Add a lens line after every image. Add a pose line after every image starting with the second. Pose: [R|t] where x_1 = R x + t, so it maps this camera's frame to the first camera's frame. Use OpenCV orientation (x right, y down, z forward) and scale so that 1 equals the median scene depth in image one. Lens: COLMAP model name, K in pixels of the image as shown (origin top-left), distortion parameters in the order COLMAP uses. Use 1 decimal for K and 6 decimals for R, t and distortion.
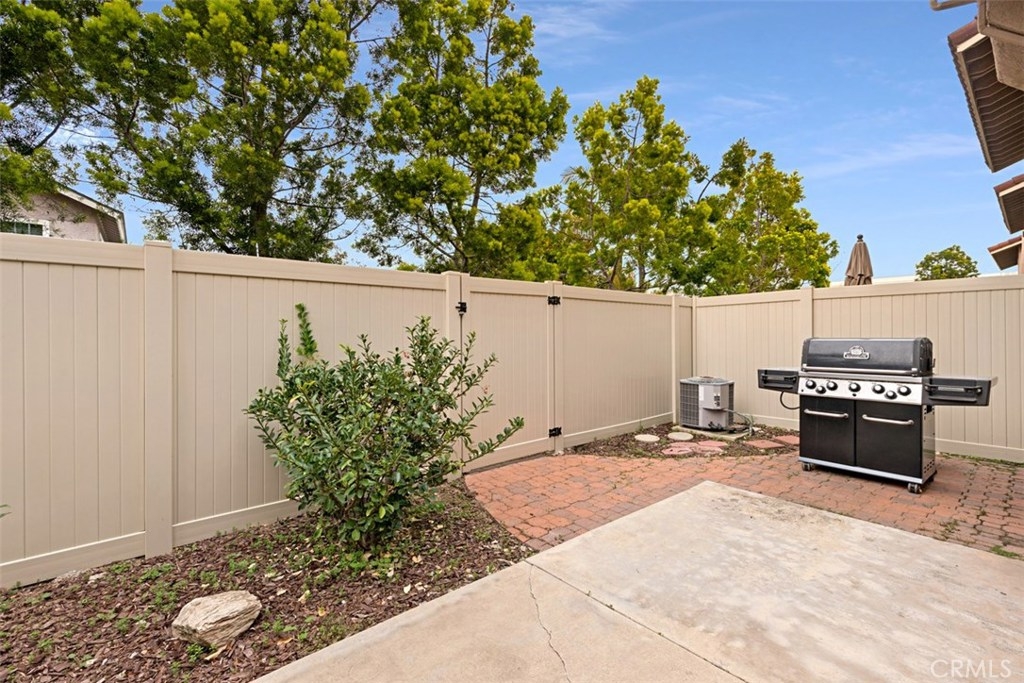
lens RADIAL K [[446.6, 0, 510.4], [0, 446.6, 335.0], [0, 0, 1]] dist [0.002813, -0.000319]
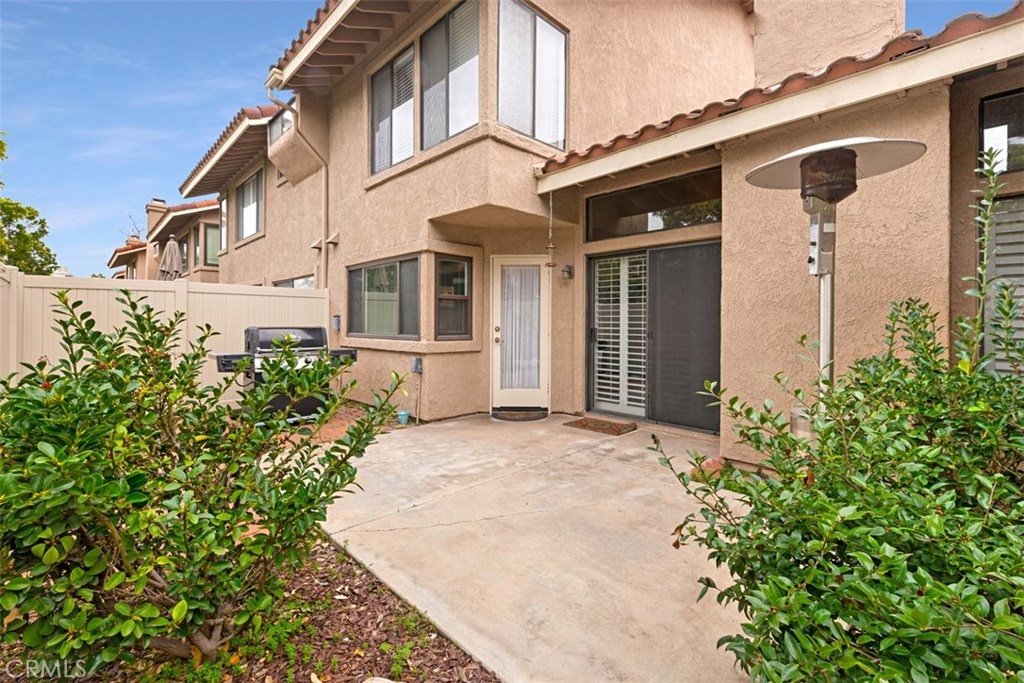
lens RADIAL K [[446.6, 0, 507.9], [0, 446.6, 320.8], [0, 0, 1]] dist [0.002813, -0.000319]
pose [[-0.058761, 0.012182, 0.998198, -0.873719], [-0.000318, 0.999925, -0.012222, 0.008113], [-0.998272, -0.001035, -0.058753, 0.532315]]
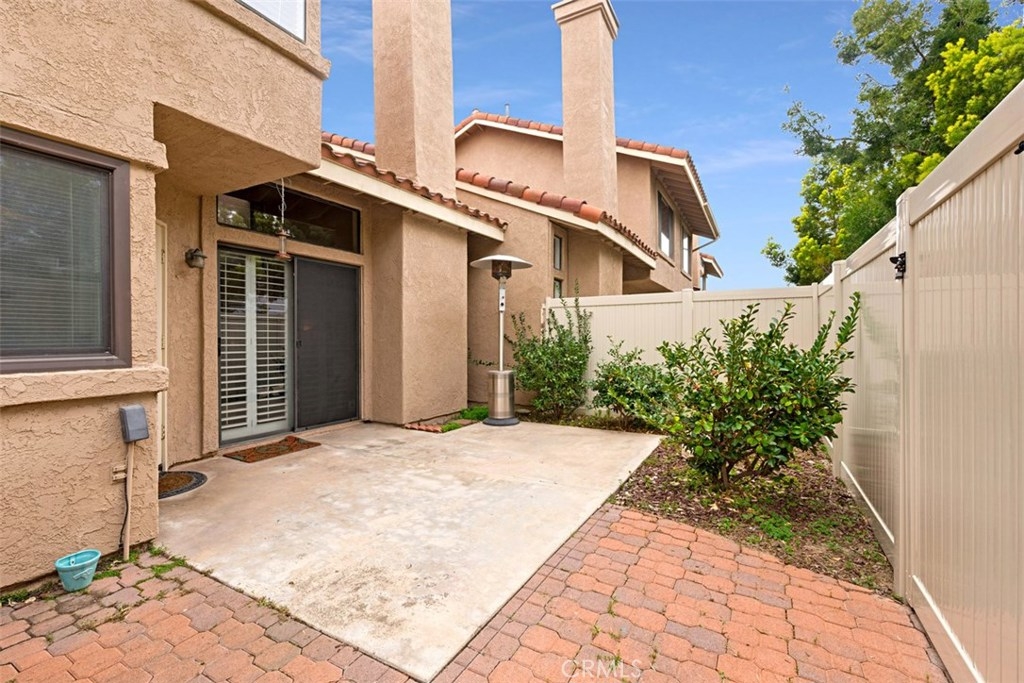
lens RADIAL K [[446.6, 0, 512.6], [0, 446.6, 341.4], [0, 0, 1]] dist [0.002813, -0.000319]
pose [[-0.936835, 0.012793, -0.349537, 0.644636], [0.009128, 0.999885, 0.012130, 0.019510], [0.349652, 0.008173, -0.936844, 1.789613]]
